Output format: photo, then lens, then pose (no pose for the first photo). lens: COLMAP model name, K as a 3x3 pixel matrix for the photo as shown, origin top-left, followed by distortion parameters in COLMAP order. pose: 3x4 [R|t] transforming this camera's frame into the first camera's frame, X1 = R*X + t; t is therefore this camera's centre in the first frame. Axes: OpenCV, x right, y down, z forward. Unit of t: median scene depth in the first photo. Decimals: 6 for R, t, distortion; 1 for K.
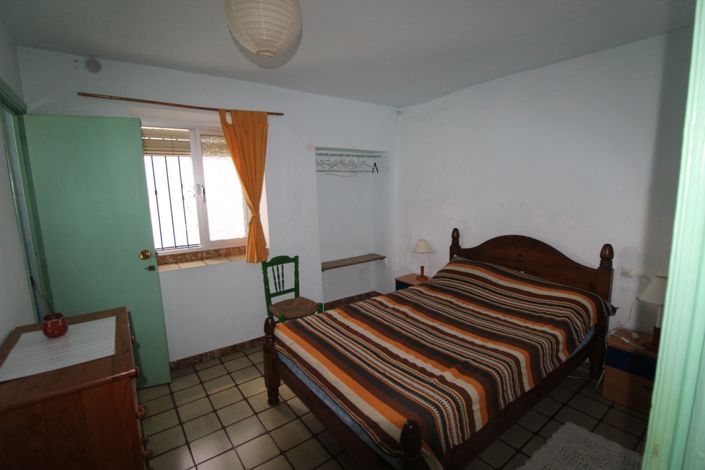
lens RADIAL K [[328.4, 0, 360.8], [0, 328.4, 237.4], [0, 0, 1]] dist [-0.001227, -0.014538]
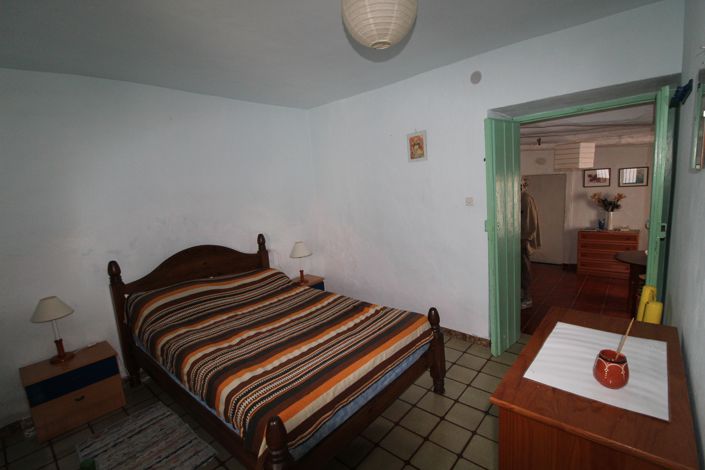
lens RADIAL K [[328.4, 0, 360.8], [0, 328.4, 237.4], [0, 0, 1]] dist [-0.001227, -0.014538]
pose [[-0.223850, -0.122219, 0.966930, -0.805337], [0.210775, 0.962557, 0.170462, -0.127415], [-0.951559, 0.241963, -0.189708, 0.860828]]
